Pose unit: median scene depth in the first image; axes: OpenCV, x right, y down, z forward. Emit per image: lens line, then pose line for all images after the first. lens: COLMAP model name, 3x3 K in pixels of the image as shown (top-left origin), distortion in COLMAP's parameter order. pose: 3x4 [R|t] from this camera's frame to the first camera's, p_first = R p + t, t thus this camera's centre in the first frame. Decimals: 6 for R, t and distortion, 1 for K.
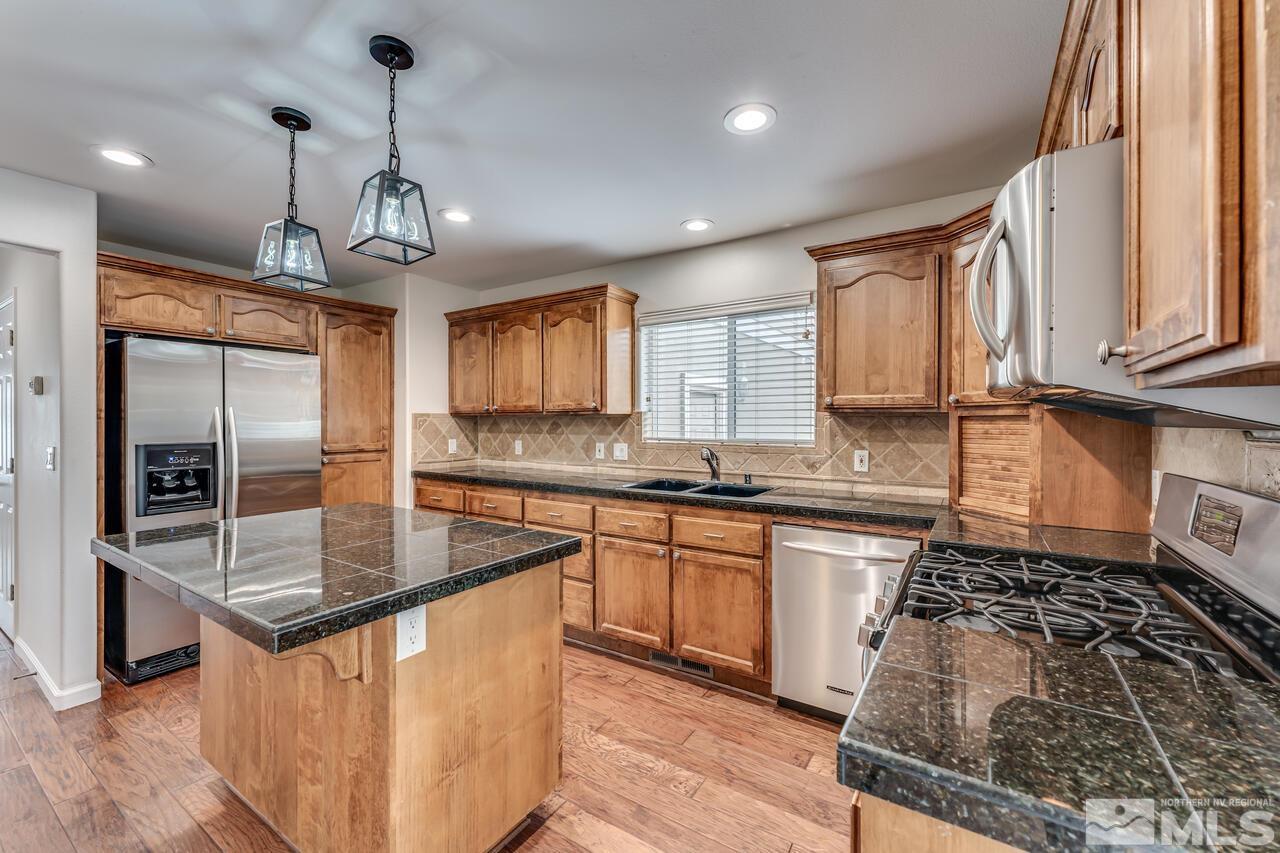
lens RADIAL K [[515.3, 0, 639.2], [0, 515.3, 428.3], [0, 0, 1]] dist [-0.001540, 0.000655]
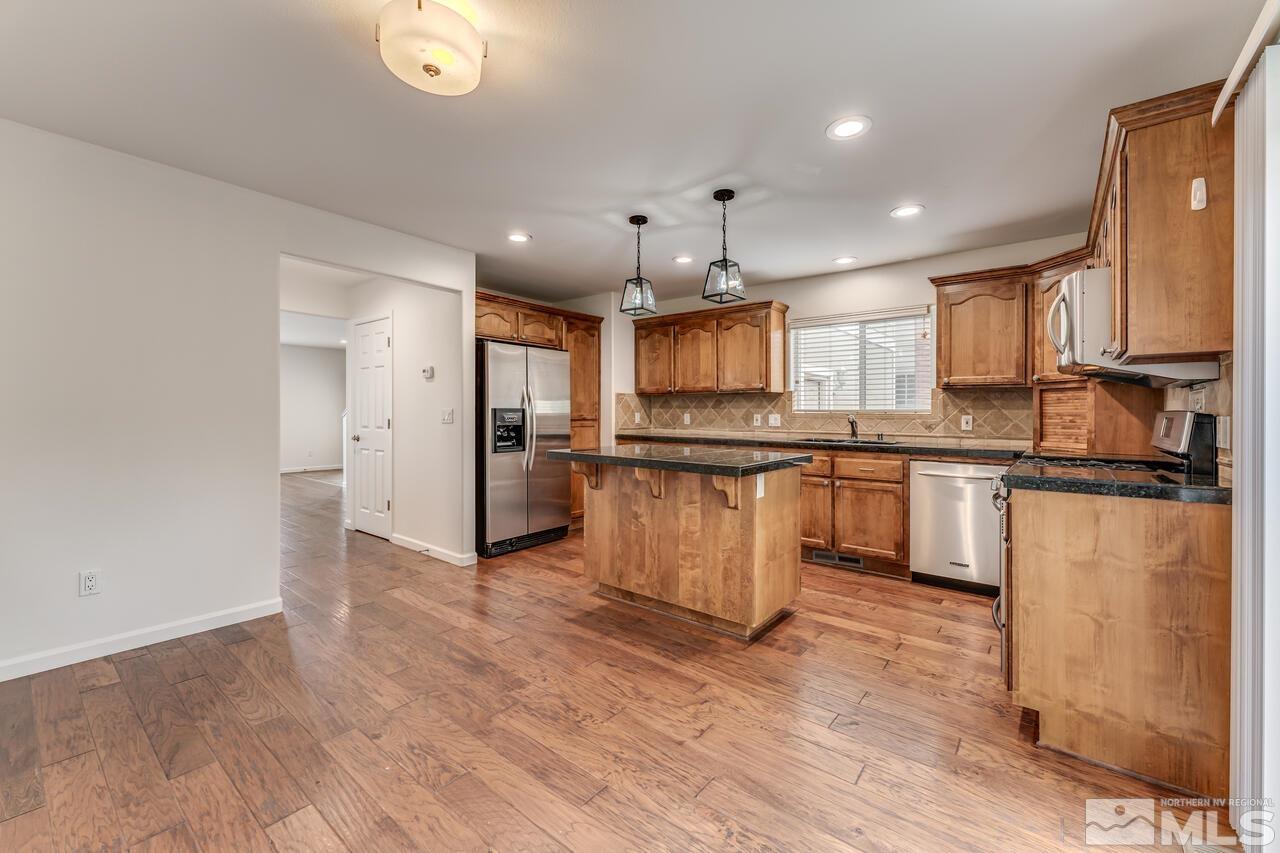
lens RADIAL K [[515.3, 0, 640.7], [0, 515.3, 414.7], [0, 0, 1]] dist [-0.001540, 0.000655]
pose [[0.995261, 0.004955, -0.097110, -0.366210], [-0.006070, 0.999919, -0.011191, 0.068040], [0.097047, 0.011727, 0.995211, -0.567430]]
